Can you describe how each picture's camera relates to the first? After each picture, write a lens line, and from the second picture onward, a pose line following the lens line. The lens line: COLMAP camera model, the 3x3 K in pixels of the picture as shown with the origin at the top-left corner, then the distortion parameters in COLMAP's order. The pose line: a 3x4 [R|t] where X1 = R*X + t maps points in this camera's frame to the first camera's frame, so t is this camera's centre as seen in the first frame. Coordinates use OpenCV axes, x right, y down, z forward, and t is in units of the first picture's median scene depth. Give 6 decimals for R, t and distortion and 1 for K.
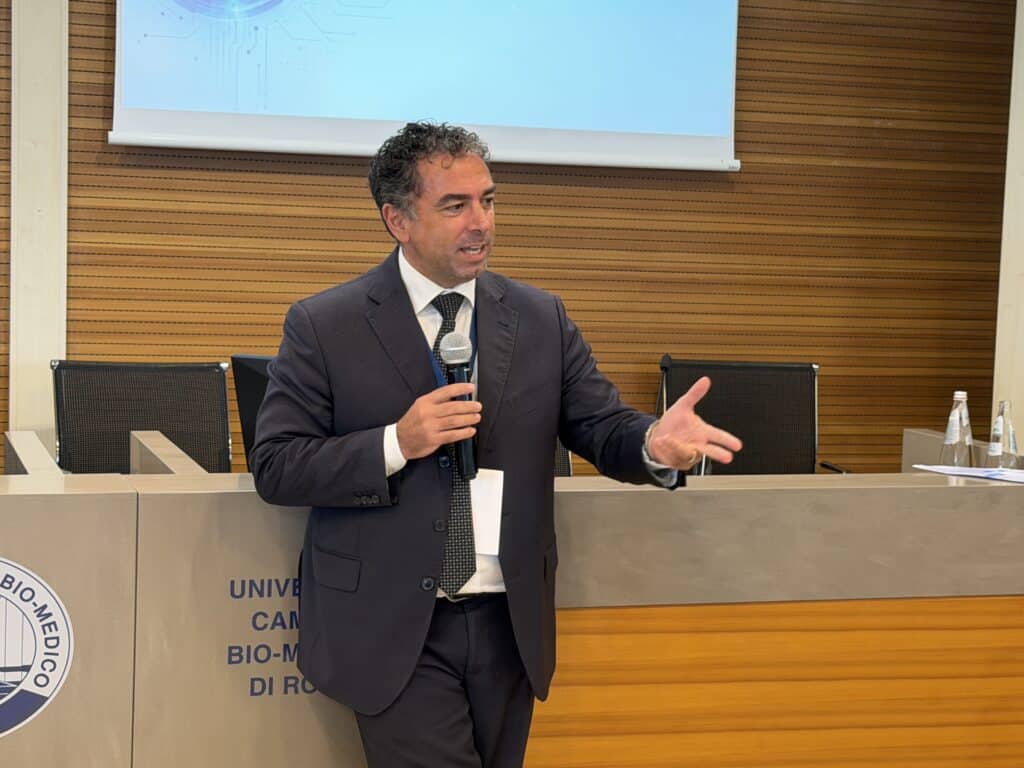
lens RADIAL K [[1853.3, 0, 512.6], [0, 1853.3, 444.5], [0, 0, 1]] dist [0.049228, 0.174469]
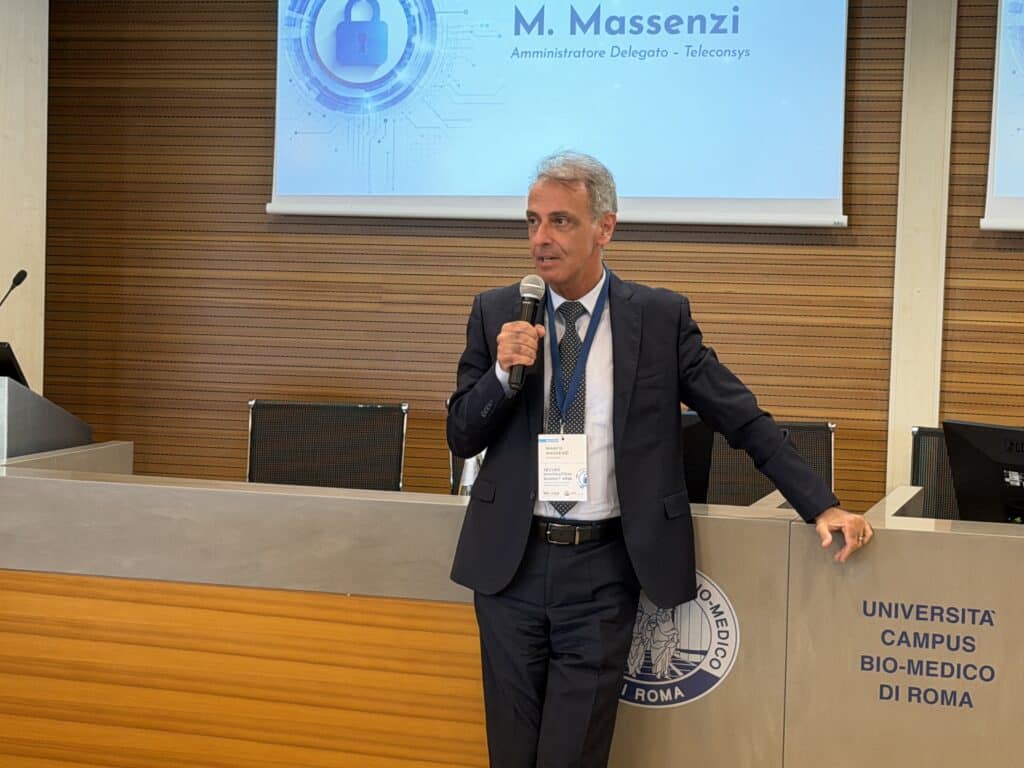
lens RADIAL K [[2197.2, 0, 512.0], [0, 2197.2, 384.0], [0, 0, 1]] dist [0.154643, -0.380090]
pose [[0.830414, 0.026556, -0.556513, 0.459573], [-0.067462, 0.996307, -0.053122, 0.023584], [0.553047, 0.081657, 0.829139, -0.347022]]
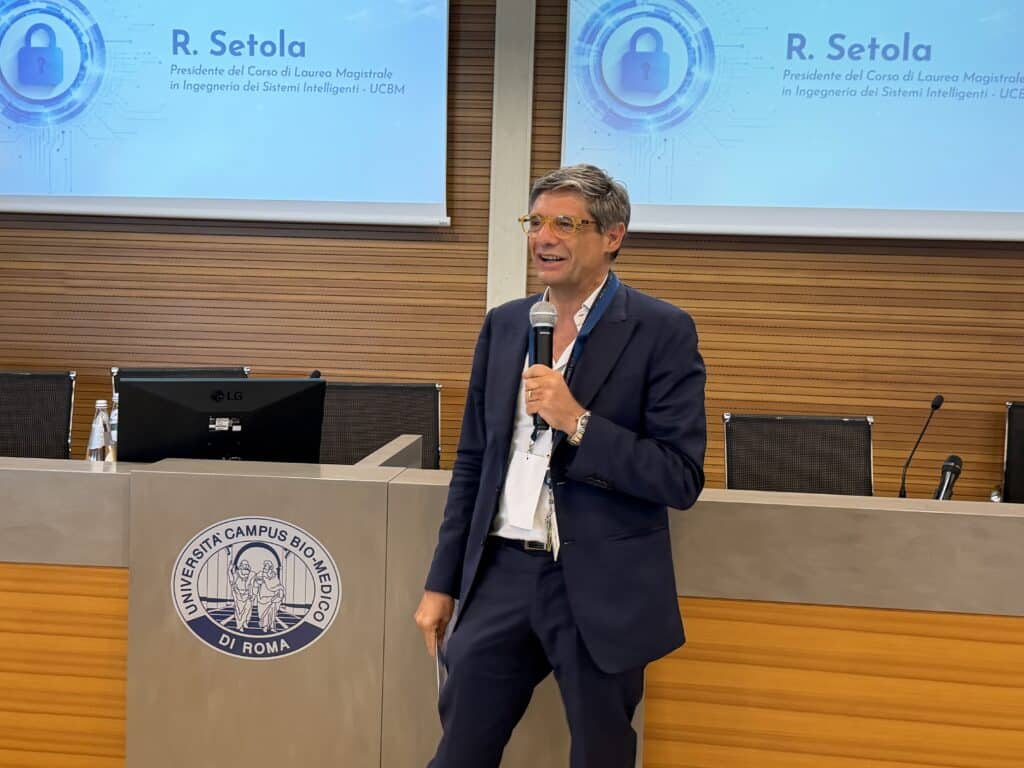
lens RADIAL K [[1427.9, 0, 512.0], [0, 1427.9, 384.0], [0, 0, 1]] dist [0.044206, 0.018818]
pose [[0.918331, 0.028551, -0.394783, 0.277376], [-0.049680, 0.997822, -0.043401, -0.004535], [0.392684, 0.059469, 0.917749, 0.080898]]
